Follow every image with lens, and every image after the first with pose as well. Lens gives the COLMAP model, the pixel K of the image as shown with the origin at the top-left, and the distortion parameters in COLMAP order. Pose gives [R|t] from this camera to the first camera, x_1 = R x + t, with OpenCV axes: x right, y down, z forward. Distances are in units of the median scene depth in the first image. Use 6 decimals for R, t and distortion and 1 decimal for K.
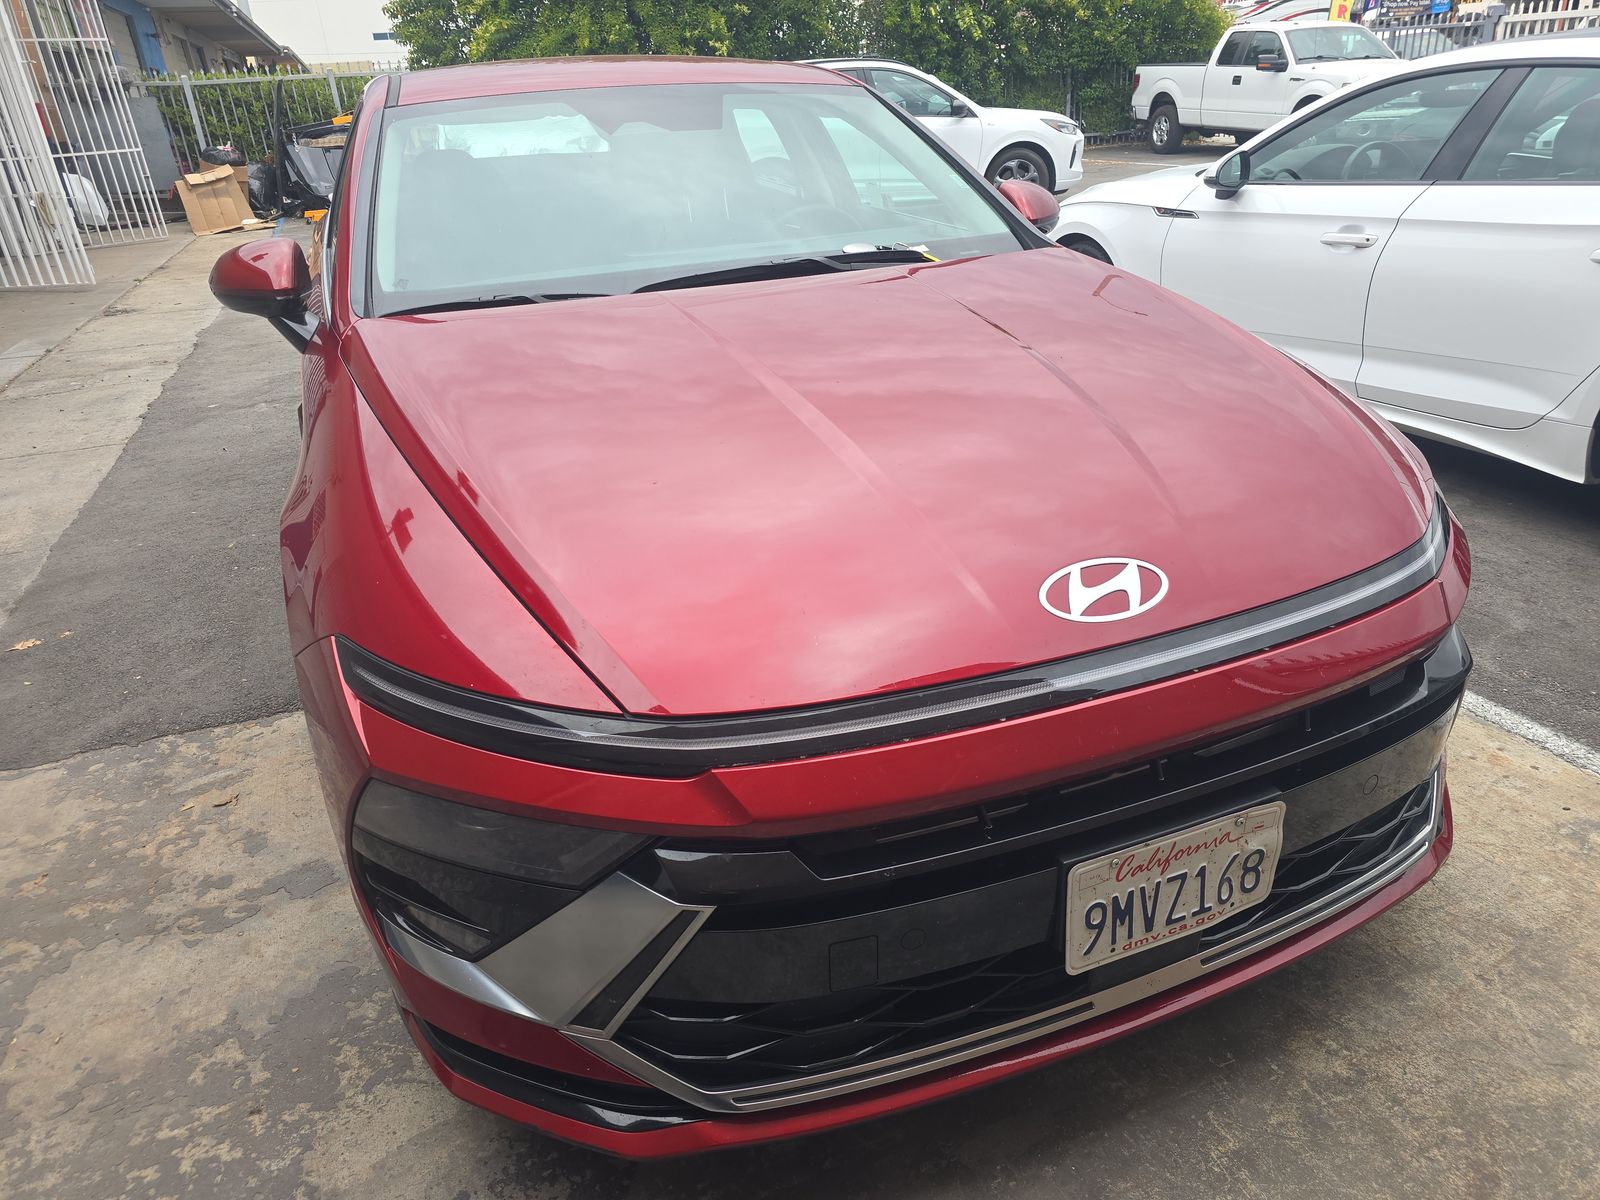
lens RADIAL K [[1070.2, 0, 802.3], [0, 1070.2, 606.3], [0, 0, 1]] dist [0.034774, -0.025829]
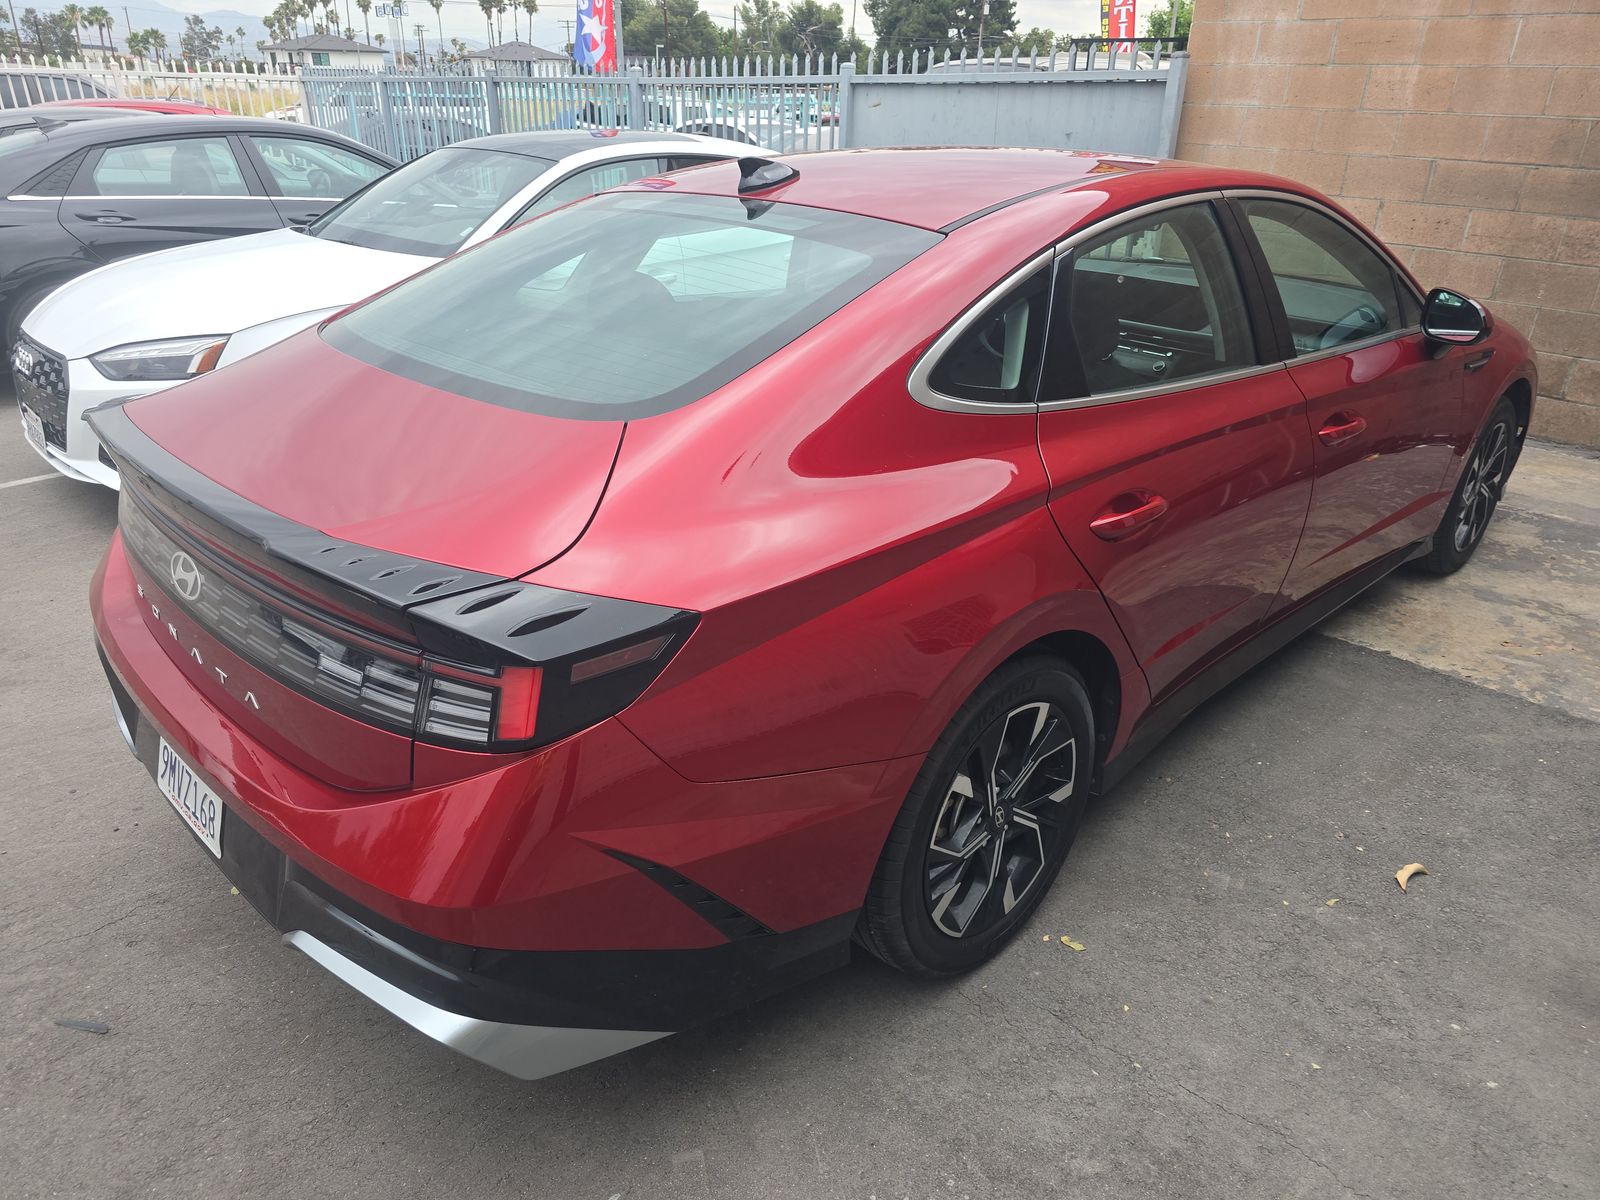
lens RADIAL K [[1070.2, 0, 812.6], [0, 1070.2, 591.1], [0, 0, 1]] dist [0.034774, -0.025829]
pose [[-0.382323, -0.340881, 0.858853, -1.474470], [0.406738, 0.772493, 0.487666, -1.031387], [-0.829694, 0.535775, -0.156693, 2.070787]]
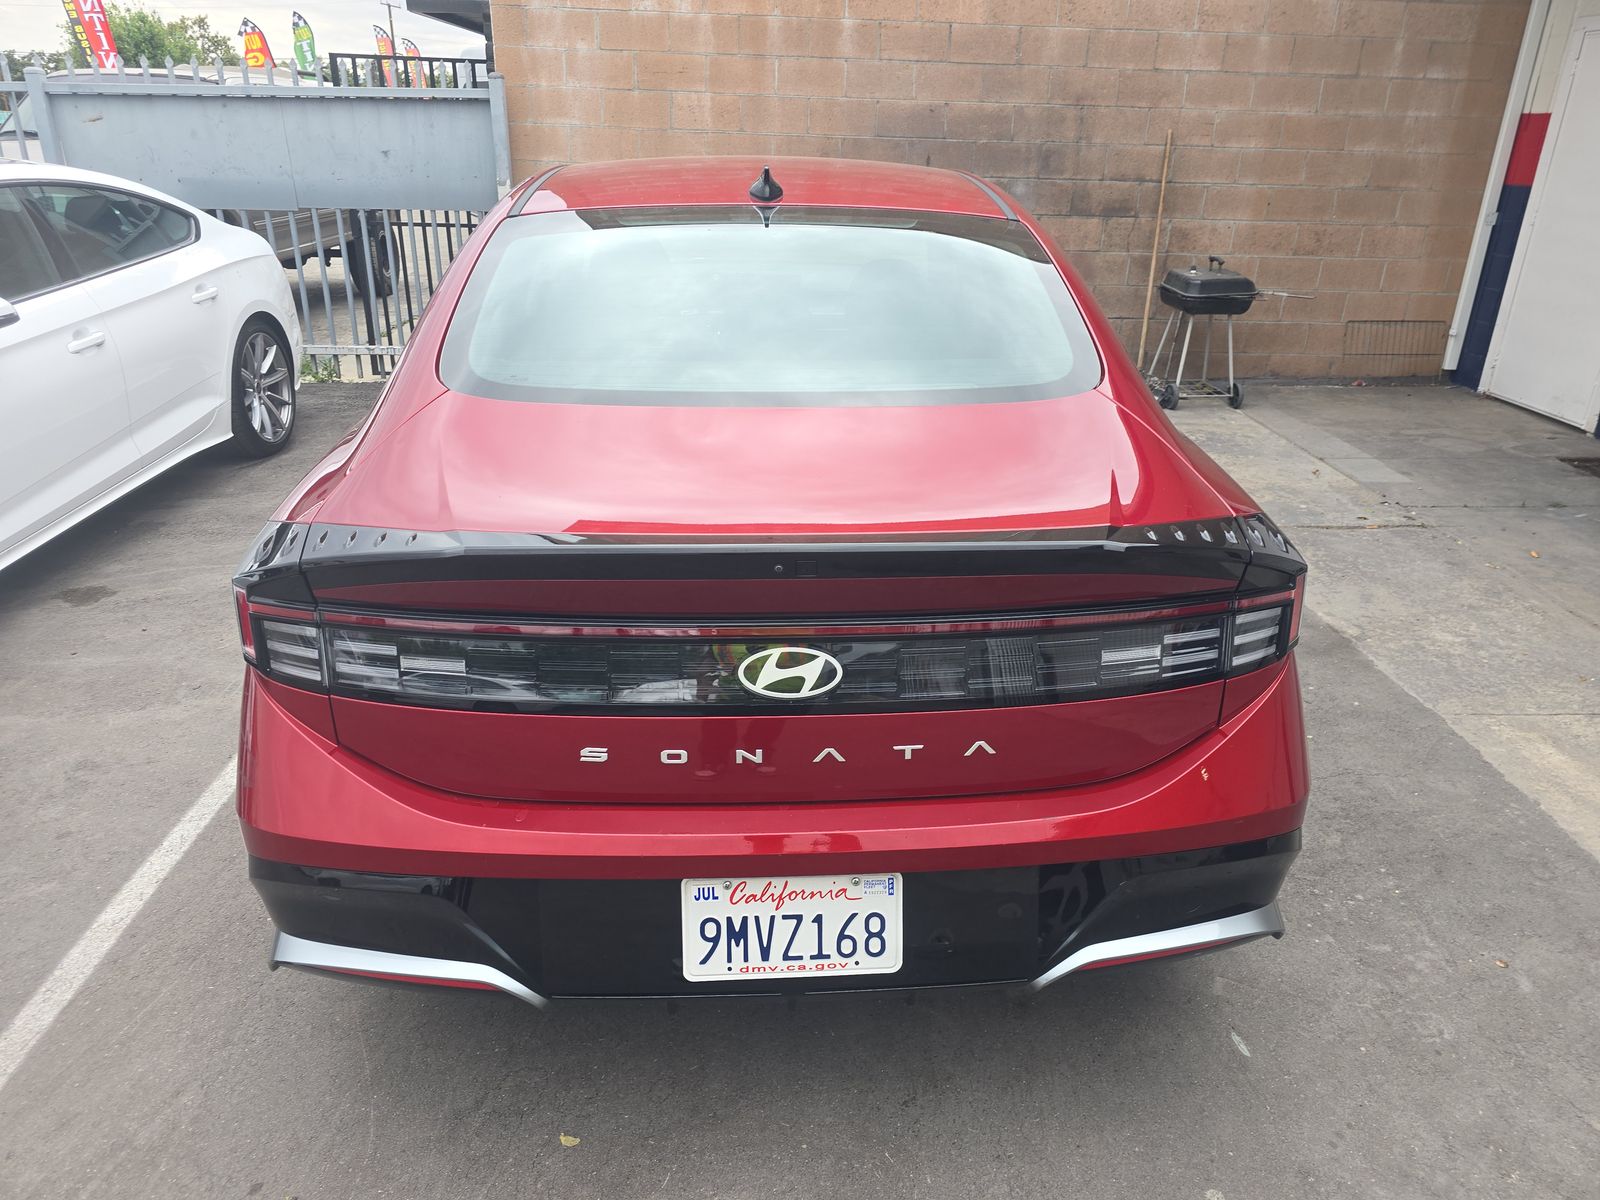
lens RADIAL K [[1070.2, 0, 815.2], [0, 1070.2, 589.7], [0, 0, 1]] dist [0.034774, -0.025829]
pose [[-0.945934, -0.089631, 0.311729, -0.845326], [0.171299, 0.678061, 0.714766, -1.332580], [-0.275436, 0.729520, -0.626047, 2.671034]]
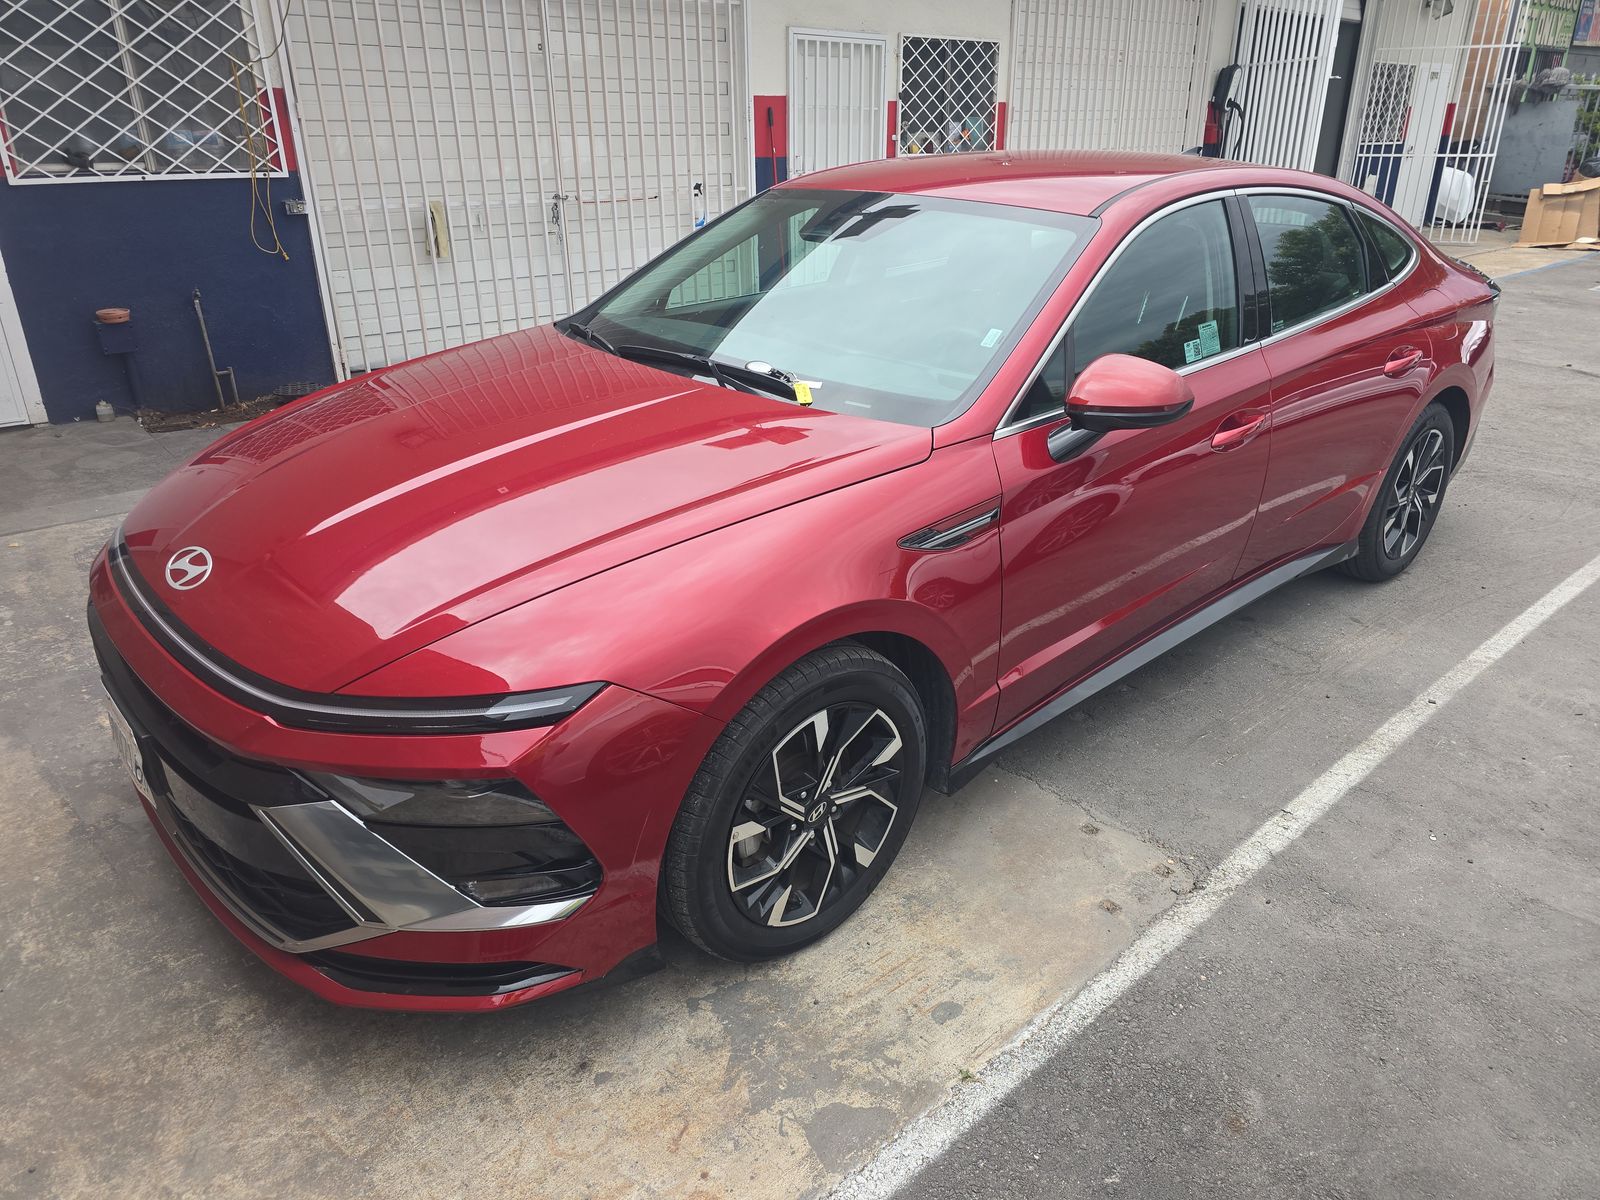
lens RADIAL K [[1070.2, 0, 813.0], [0, 1070.2, 604.3], [0, 0, 1]] dist [0.034774, -0.025829]
pose [[0.335483, 0.439339, -0.833326, 1.106271], [-0.424679, 0.860138, 0.282506, -0.461518], [0.840892, 0.259120, 0.475140, 0.590194]]
